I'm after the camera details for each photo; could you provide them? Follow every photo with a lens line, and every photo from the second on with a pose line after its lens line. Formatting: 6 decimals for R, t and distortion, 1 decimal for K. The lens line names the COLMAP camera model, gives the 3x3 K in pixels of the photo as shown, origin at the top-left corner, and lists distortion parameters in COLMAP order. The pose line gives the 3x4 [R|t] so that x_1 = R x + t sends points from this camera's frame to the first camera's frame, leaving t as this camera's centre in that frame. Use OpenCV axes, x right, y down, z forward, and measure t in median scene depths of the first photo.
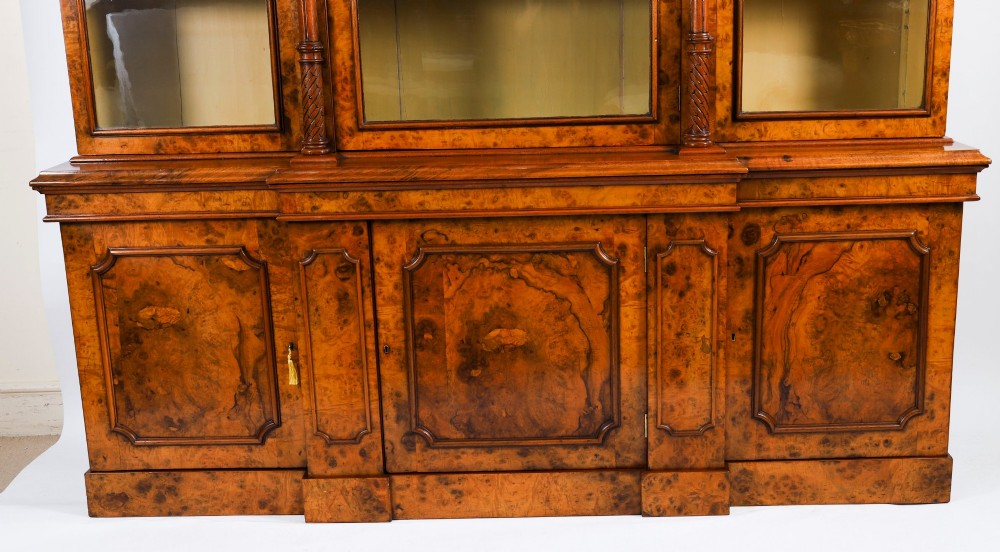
lens RADIAL K [[1253.9, 0, 521.5], [0, 1253.9, 316.1], [0, 0, 1]] dist [-0.008203, 0.060115]
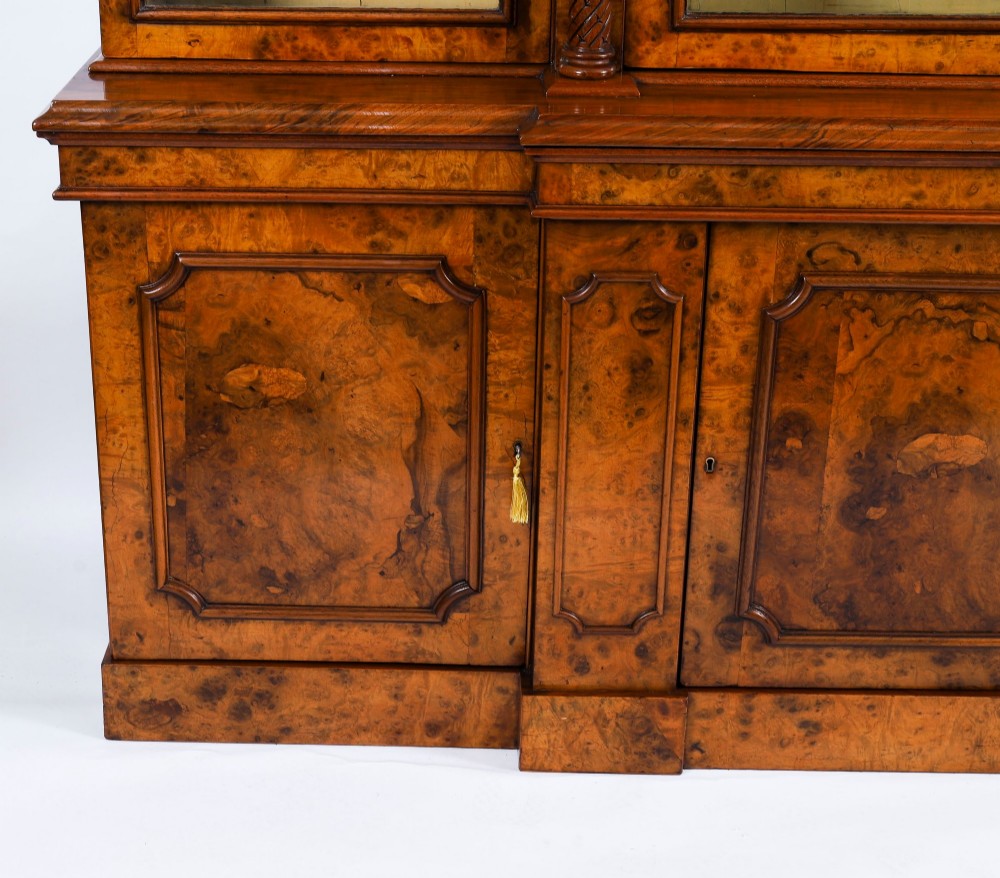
lens RADIAL K [[1786.3, 0, 391.9], [0, 1786.3, 380.3], [0, 0, 1]] dist [-0.030314, 0.147092]
pose [[0.999488, 0.031085, 0.007597, -0.244751], [-0.031788, 0.991744, 0.124234, -0.094774], [-0.003673, -0.124412, 0.992224, 0.275942]]
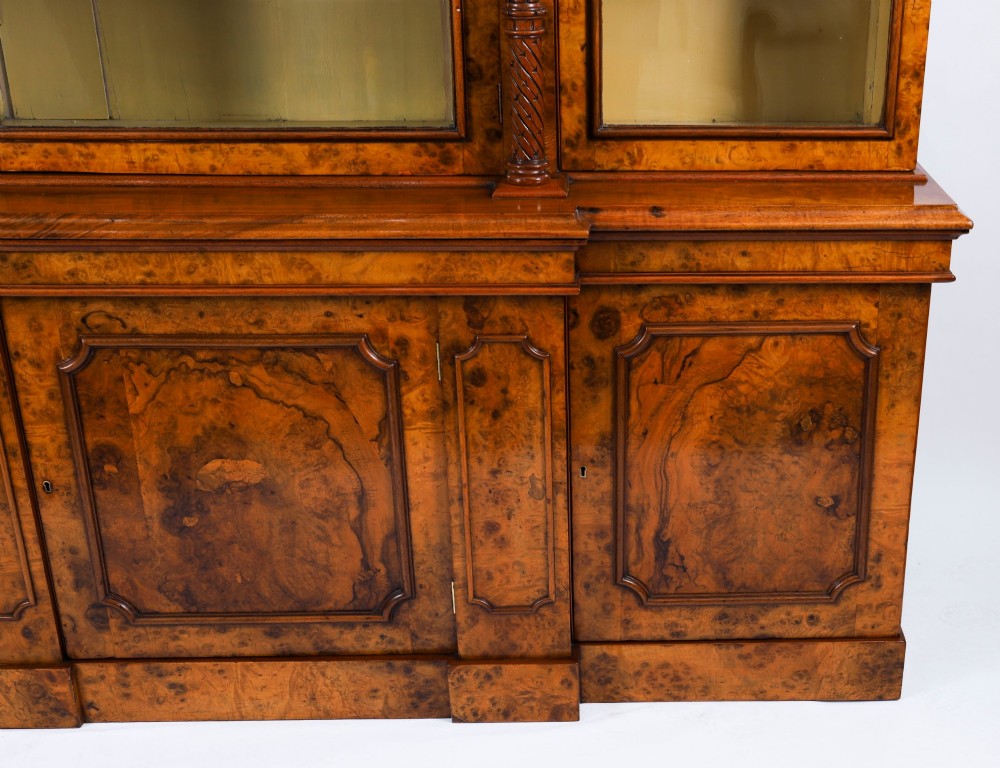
lens RADIAL K [[1389.4, 0, 643.2], [0, 1389.4, 420.7], [0, 0, 1]] dist [-0.024273, 0.147620]
pose [[0.998968, 0.013550, 0.043349, 0.169470], [-0.020113, 0.987749, 0.154747, -0.125085], [-0.040721, -0.155459, 0.987003, 0.279288]]
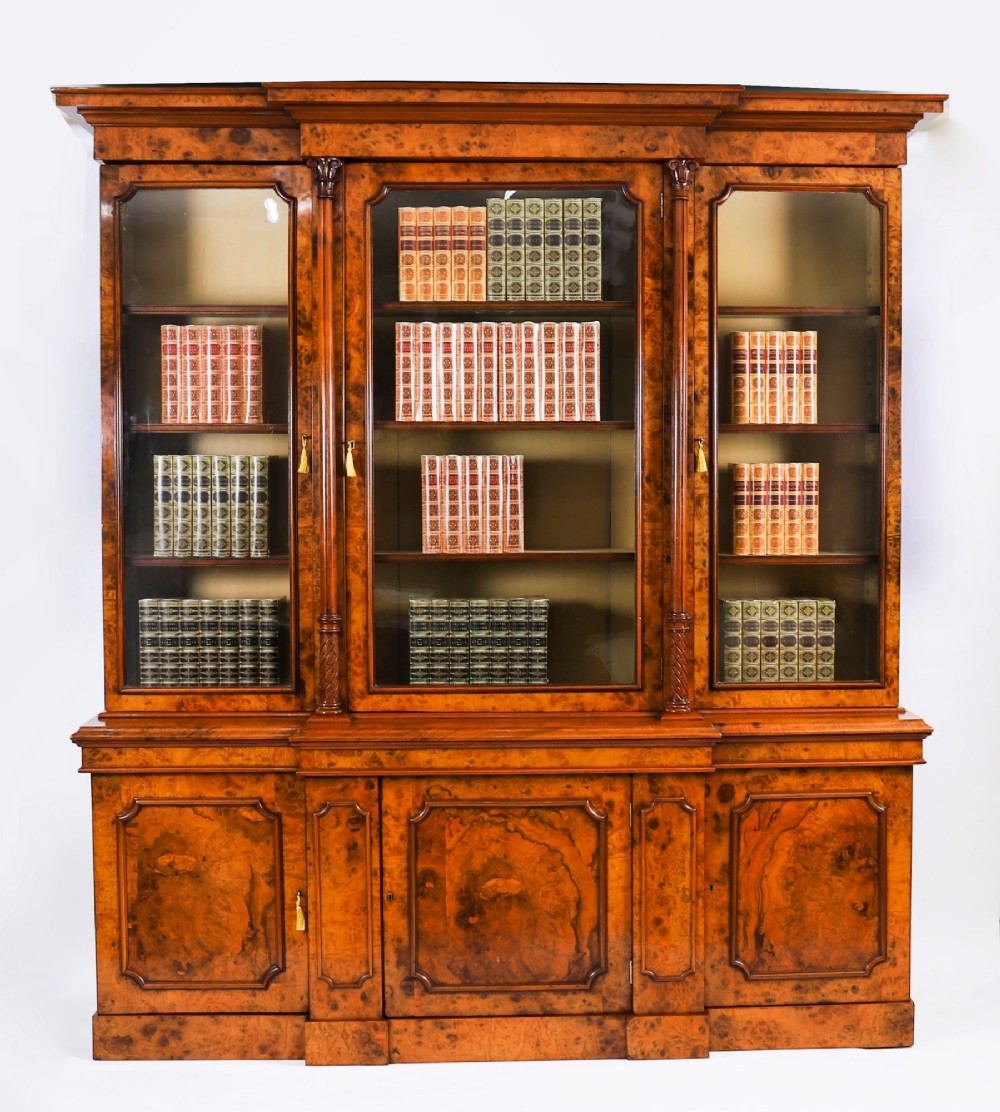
lens RADIAL K [[1839.8, 0, 595.8], [0, 1839.8, 527.0], [0, 0, 1]] dist [-0.119430, 0.114417]
pose [[0.996831, 0.021518, 0.076584, -0.058989], [-0.004449, 0.976293, -0.216407, 0.055159], [-0.079425, 0.215380, 0.973295, -0.602894]]
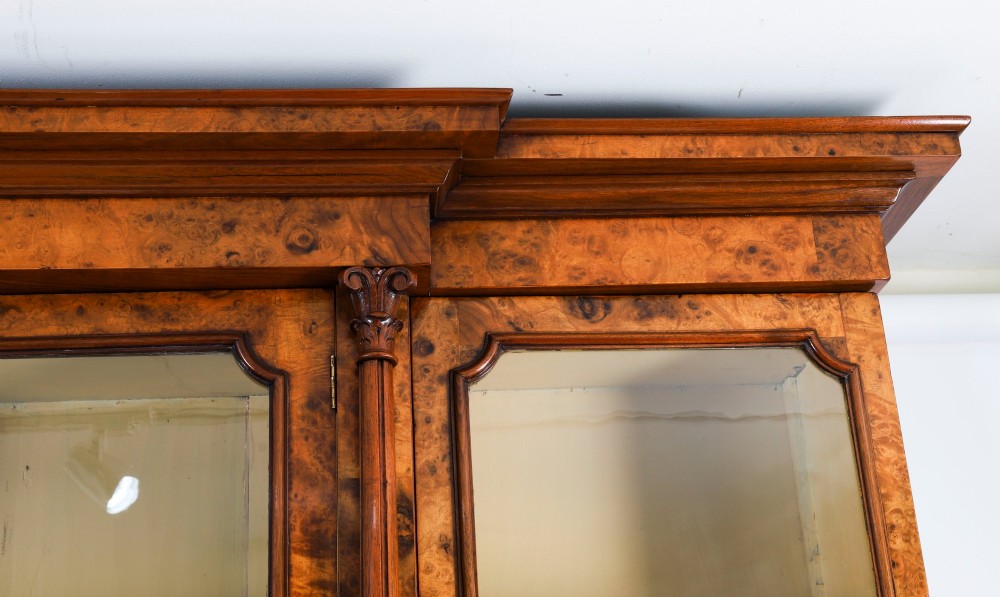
lens RADIAL K [[1445.5, 0, 500.0], [0, 1445.5, 298.5], [0, 0, 1]] dist [0.008883, 0.047091]
pose [[0.993712, 0.014350, 0.111047, 0.116485], [0.055584, 0.797702, -0.600484, -0.269527], [-0.097199, 0.602881, 0.791888, 0.447401]]
